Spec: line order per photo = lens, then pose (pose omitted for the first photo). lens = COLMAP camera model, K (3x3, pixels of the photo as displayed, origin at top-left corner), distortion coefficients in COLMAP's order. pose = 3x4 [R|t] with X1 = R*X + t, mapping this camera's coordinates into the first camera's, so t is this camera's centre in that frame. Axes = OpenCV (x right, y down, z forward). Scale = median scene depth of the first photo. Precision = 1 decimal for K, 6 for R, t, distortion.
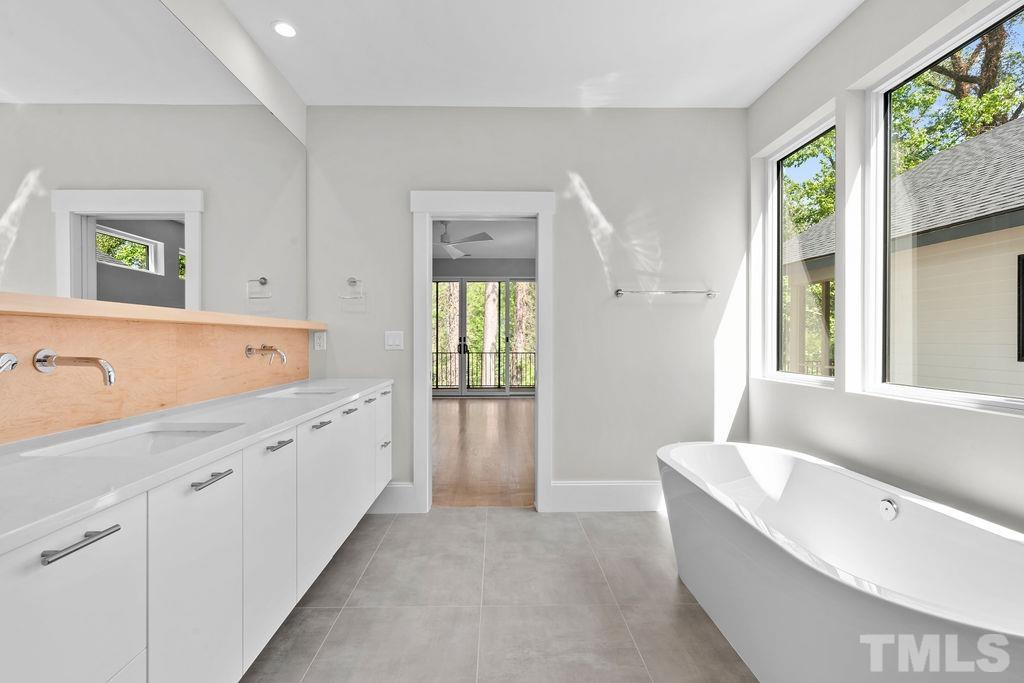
lens RADIAL K [[489.2, 0, 511.3], [0, 489.2, 344.4], [0, 0, 1]] dist [-0.006642, -0.000694]
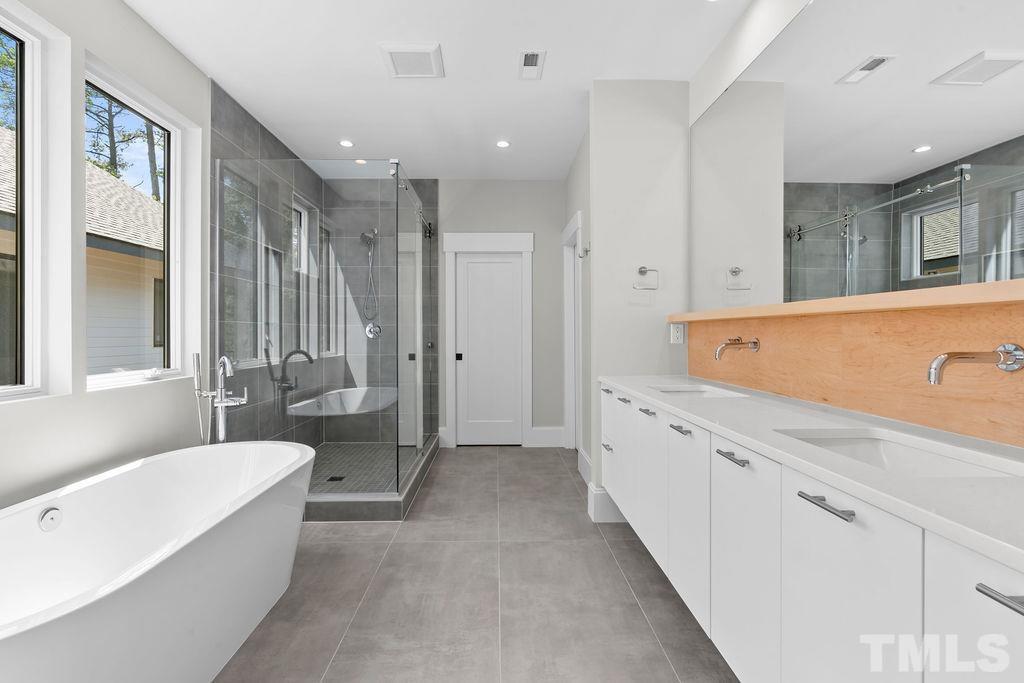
lens RADIAL K [[489.2, 0, 511.4], [0, 489.2, 342.6], [0, 0, 1]] dist [-0.006642, -0.000694]
pose [[-0.999907, -0.008132, -0.010924, -0.075346], [-0.008158, 0.999964, 0.002411, 0.004731], [0.010904, 0.002500, -0.999937, 2.003219]]
